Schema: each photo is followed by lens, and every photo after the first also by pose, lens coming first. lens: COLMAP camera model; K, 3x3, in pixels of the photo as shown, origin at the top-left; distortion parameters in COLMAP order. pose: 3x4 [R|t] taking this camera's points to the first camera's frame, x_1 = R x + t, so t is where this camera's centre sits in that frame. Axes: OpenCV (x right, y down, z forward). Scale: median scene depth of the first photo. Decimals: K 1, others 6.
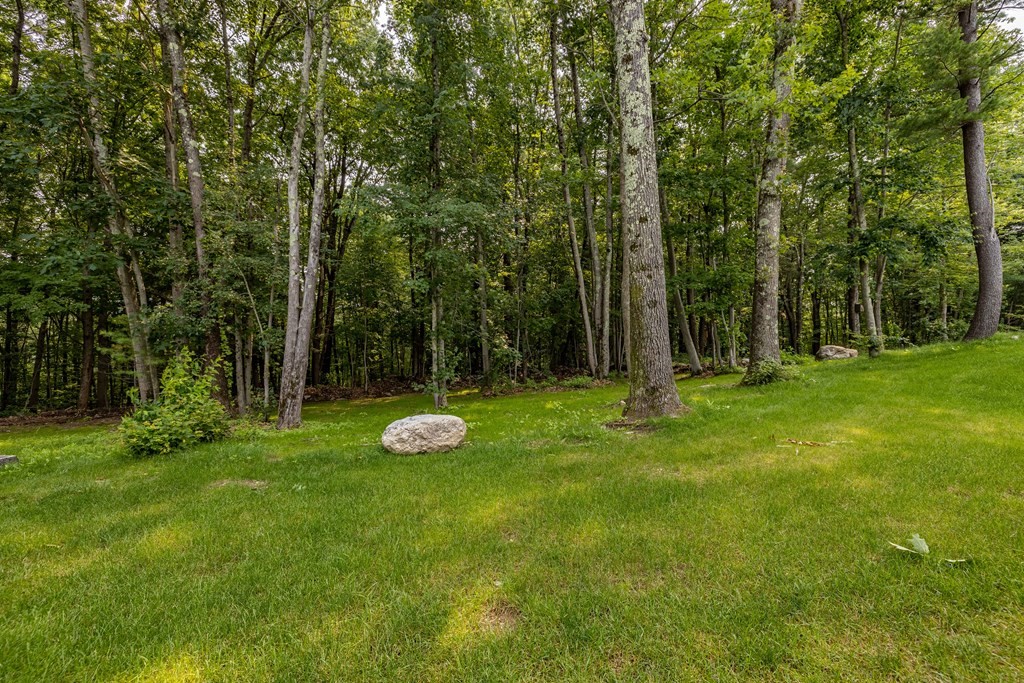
lens RADIAL K [[428.6, 0, 509.4], [0, 428.6, 338.7], [0, 0, 1]] dist [0.000805, -0.000034]
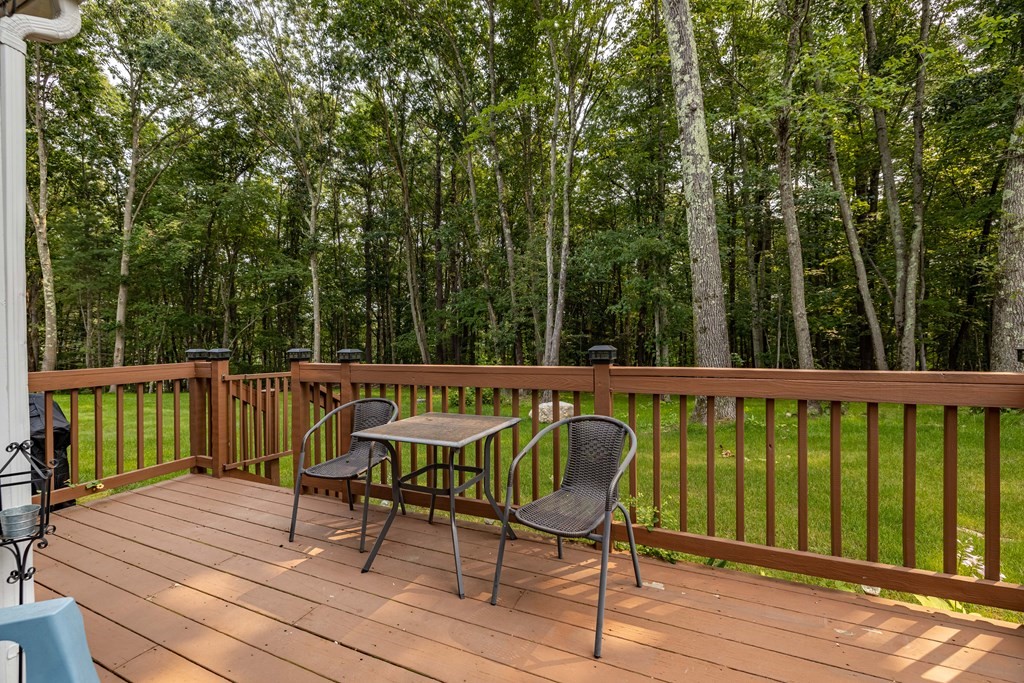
lens RADIAL K [[428.6, 0, 509.4], [0, 428.6, 338.7], [0, 0, 1]] dist [0.000805, -0.000034]
pose [[0.652474, -0.004028, -0.757800, 0.572342], [0.027013, 0.999474, 0.017946, -0.059657], [0.757329, -0.032179, 0.652240, -0.124227]]
